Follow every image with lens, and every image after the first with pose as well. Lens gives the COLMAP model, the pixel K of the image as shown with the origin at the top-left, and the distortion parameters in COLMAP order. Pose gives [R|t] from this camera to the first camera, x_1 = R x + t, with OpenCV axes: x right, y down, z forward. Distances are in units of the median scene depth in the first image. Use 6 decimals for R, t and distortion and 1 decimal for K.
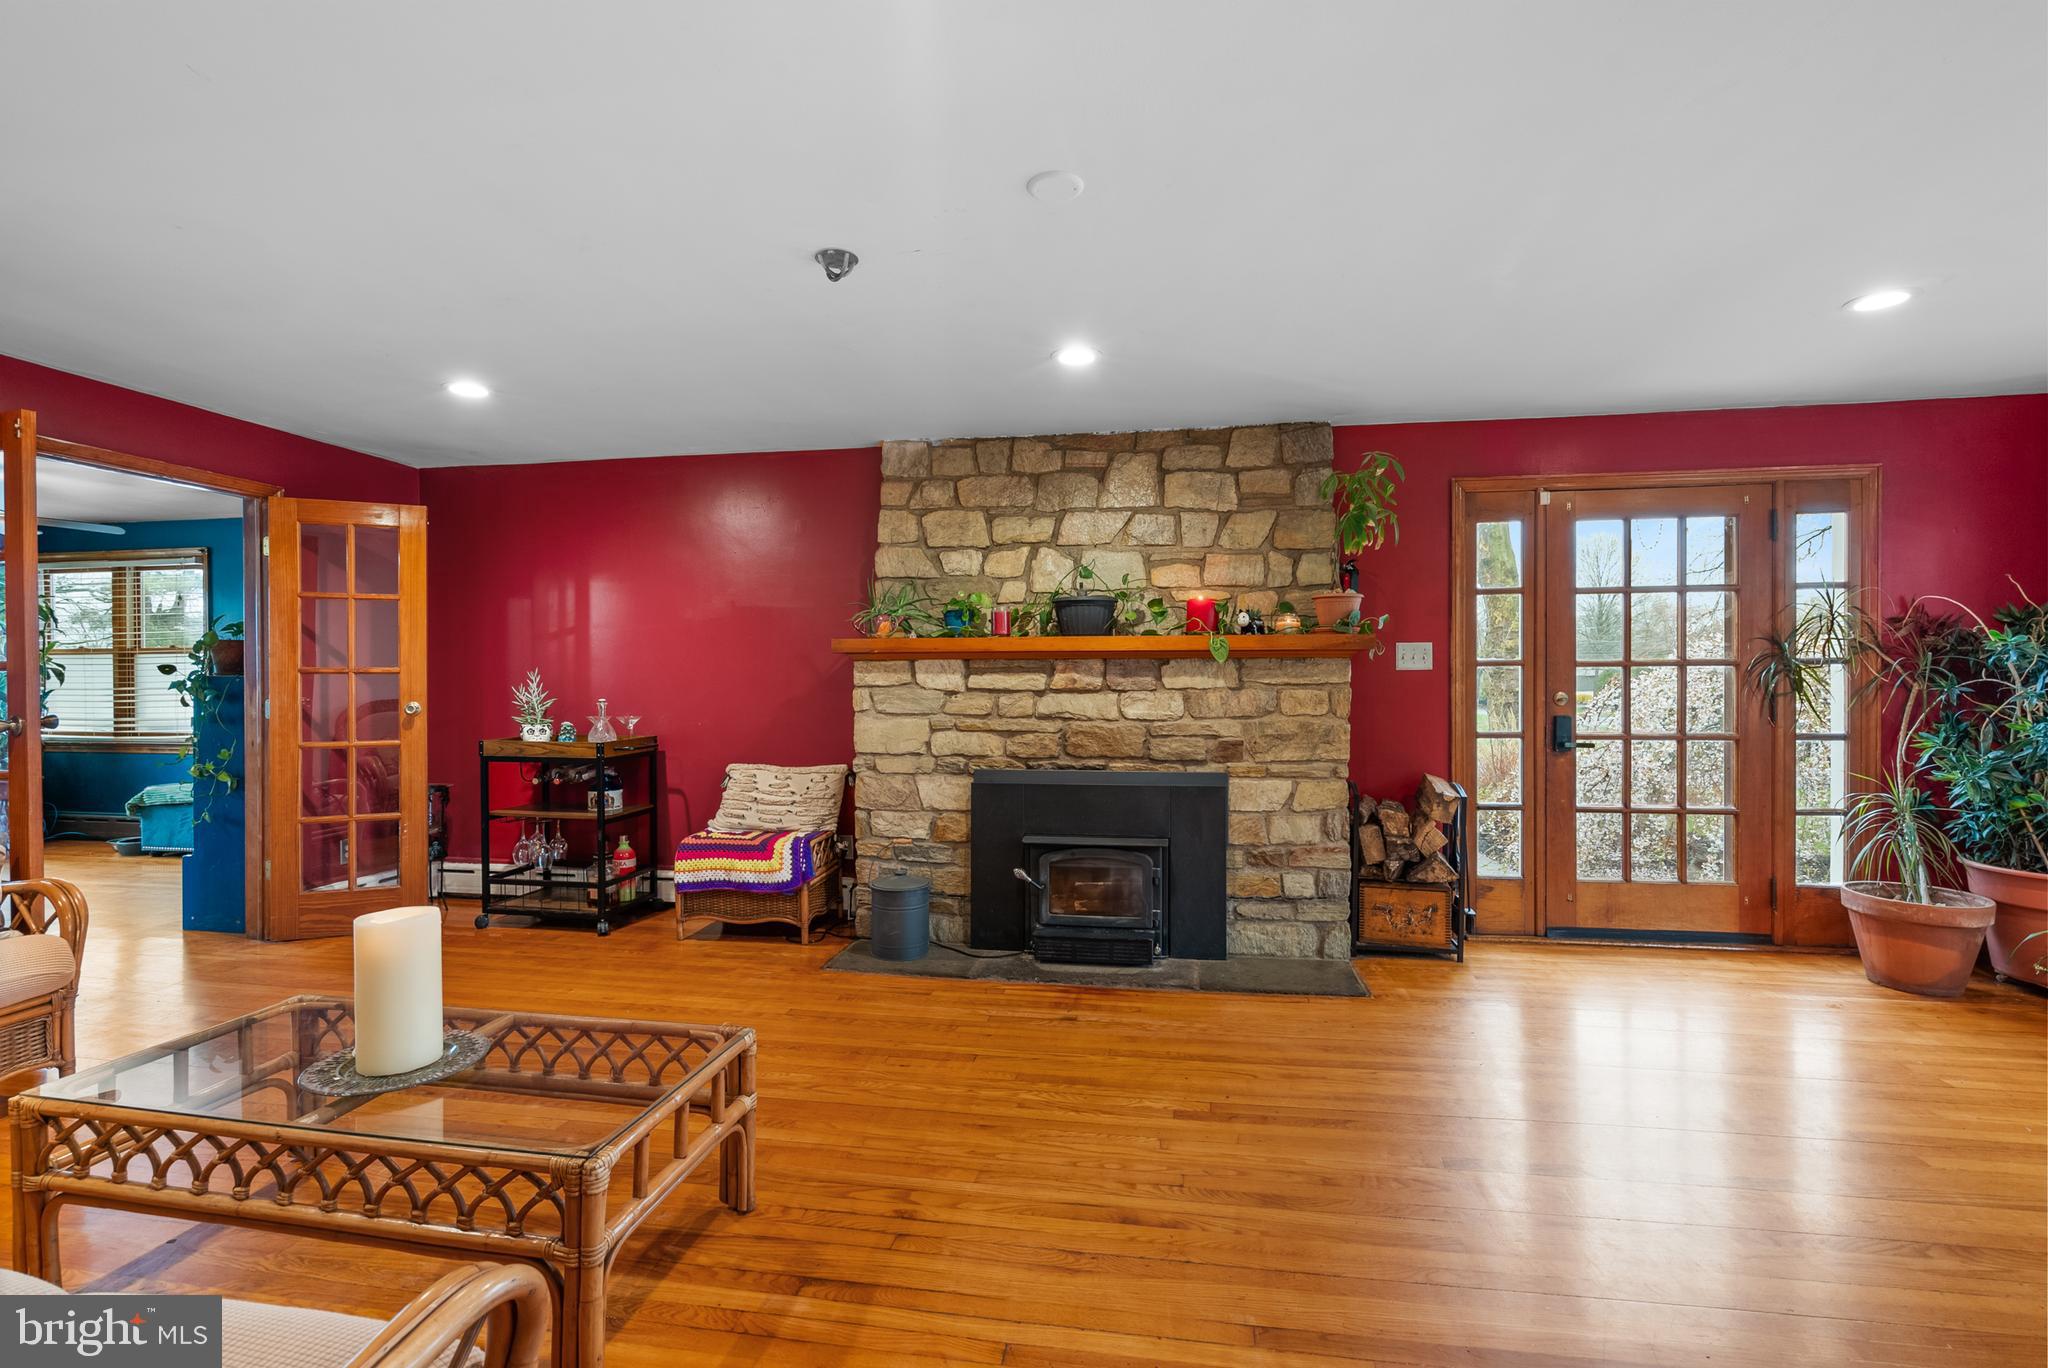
lens RADIAL K [[933.6, 0, 1030.0], [0, 933.6, 682.8], [0, 0, 1]] dist [-0.003053, 0.001371]
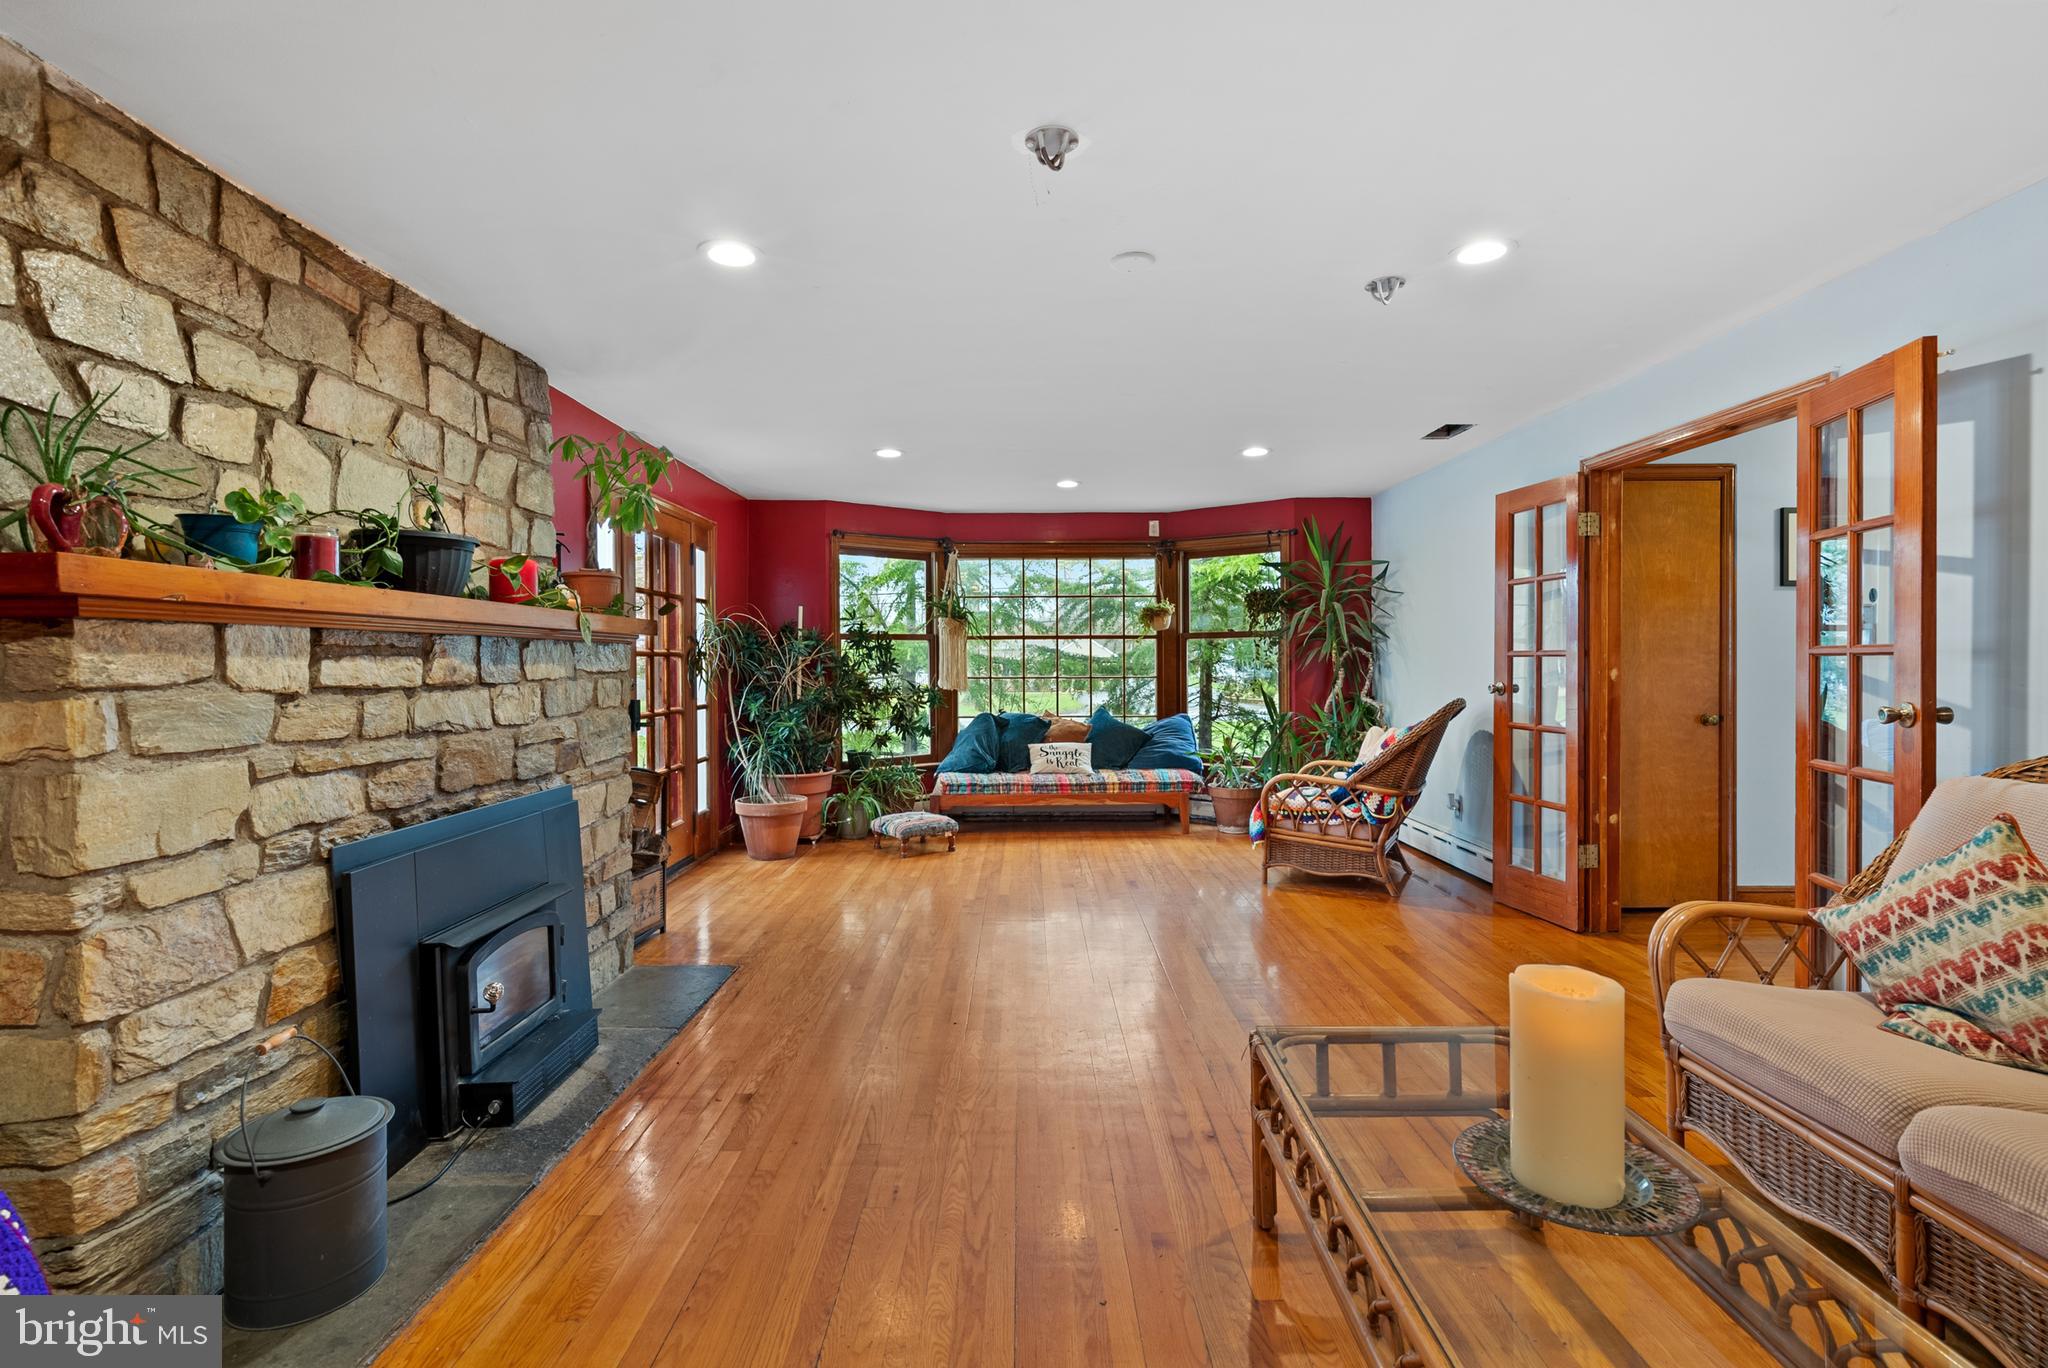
lens RADIAL K [[933.6, 0, 1037.4], [0, 933.6, 667.6], [0, 0, 1]] dist [-0.003053, 0.001371]
pose [[-0.175892, -0.001550, 0.984408, -0.611605], [0.015749, 0.999866, 0.004388, -0.000426], [-0.984284, 0.016276, -0.175844, 0.709307]]
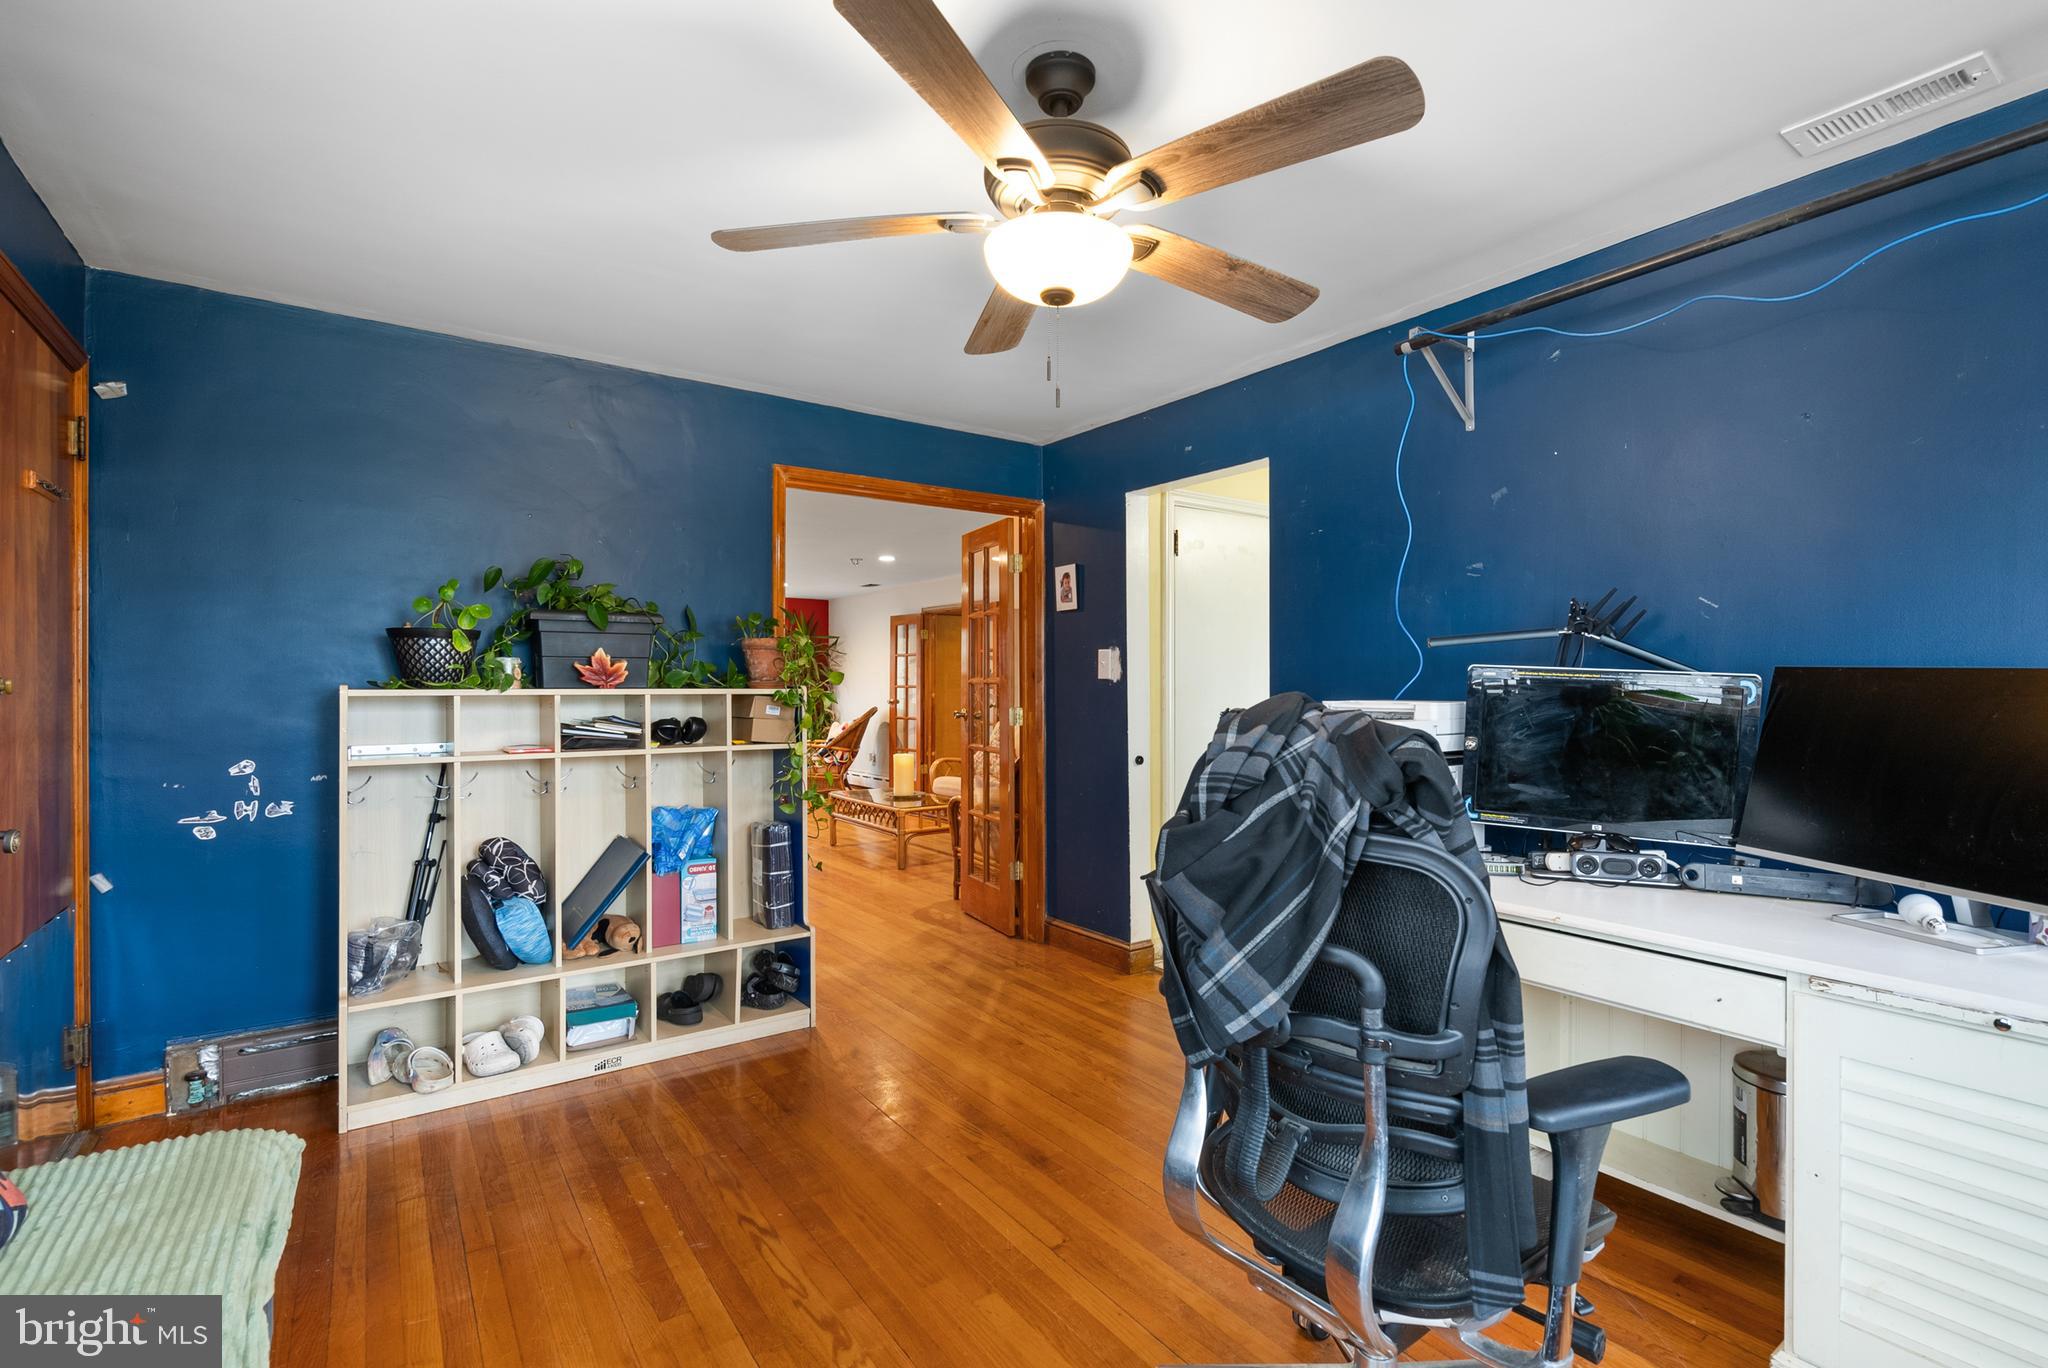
lens RADIAL K [[933.6, 0, 1027.6], [0, 933.6, 684.9], [0, 0, 1]] dist [-0.003053, 0.001371]
pose [[-0.704615, 0.003334, 0.709582, -1.084163], [0.010953, 0.999921, 0.006178, -0.008951], [-0.709505, 0.012125, -0.704596, 1.059504]]
